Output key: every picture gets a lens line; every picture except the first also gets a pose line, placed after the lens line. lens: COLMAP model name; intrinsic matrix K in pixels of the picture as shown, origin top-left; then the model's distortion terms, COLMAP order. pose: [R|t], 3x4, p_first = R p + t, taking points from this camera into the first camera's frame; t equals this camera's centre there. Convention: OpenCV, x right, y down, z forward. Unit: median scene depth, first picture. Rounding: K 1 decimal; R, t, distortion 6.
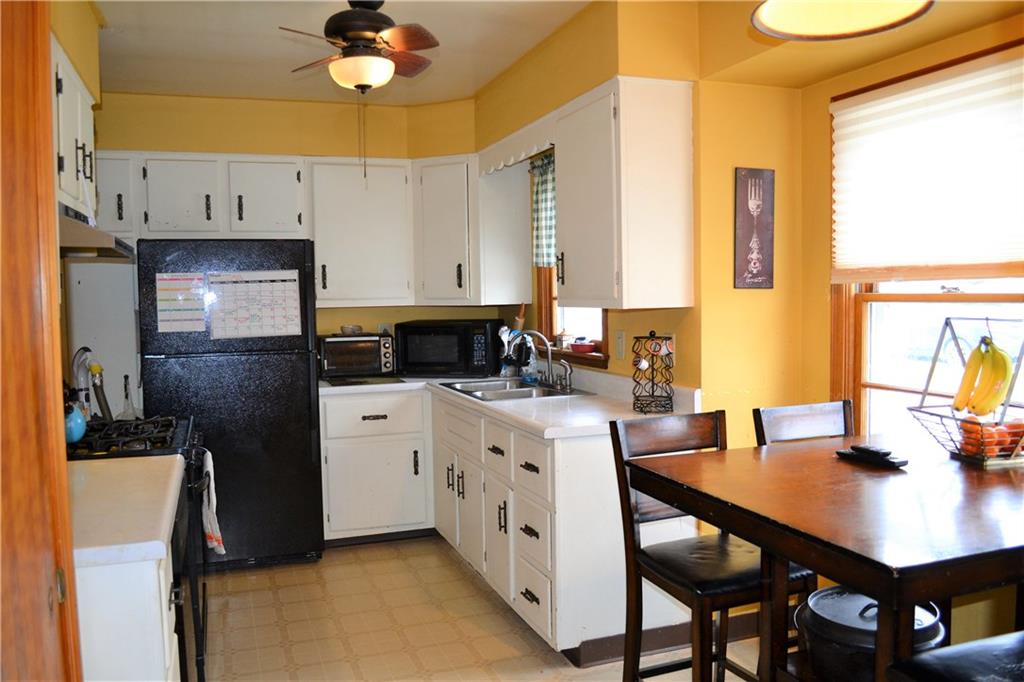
lens RADIAL K [[819.4, 0, 510.3], [0, 819.4, 340.3], [0, 0, 1]] dist [-0.080624, -0.003952]
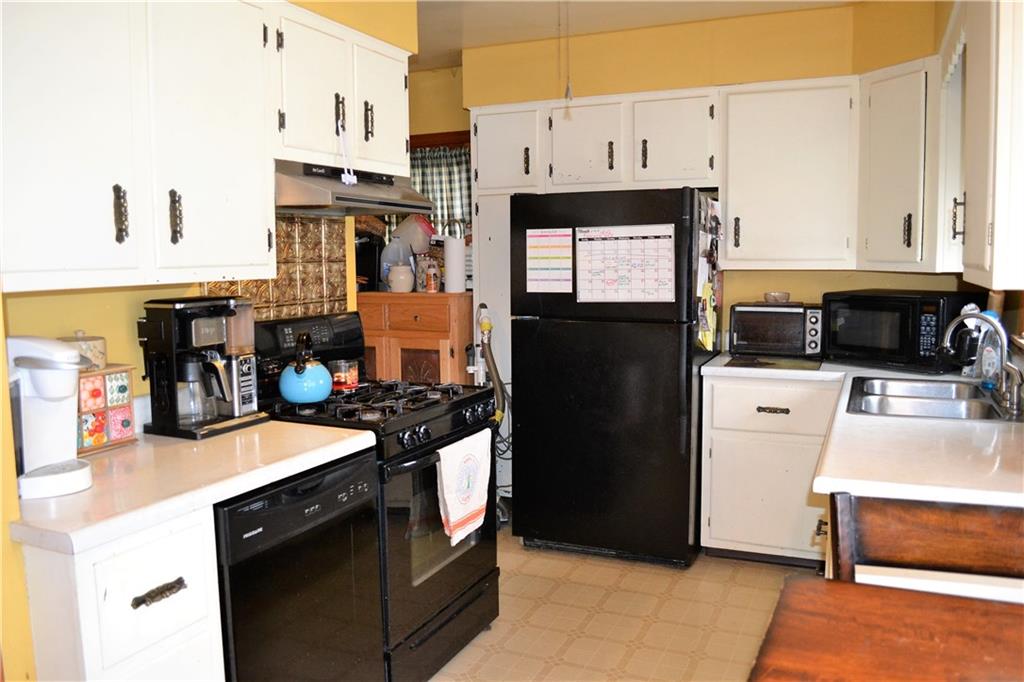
lens RADIAL K [[819.4, 0, 512.8], [0, 819.4, 342.7], [0, 0, 1]] dist [-0.080624, -0.003952]
pose [[0.716590, 0.082586, -0.692588, 0.195998], [-0.041747, 0.996264, 0.075603, -0.020150], [0.696244, -0.025263, 0.717360, 0.263290]]
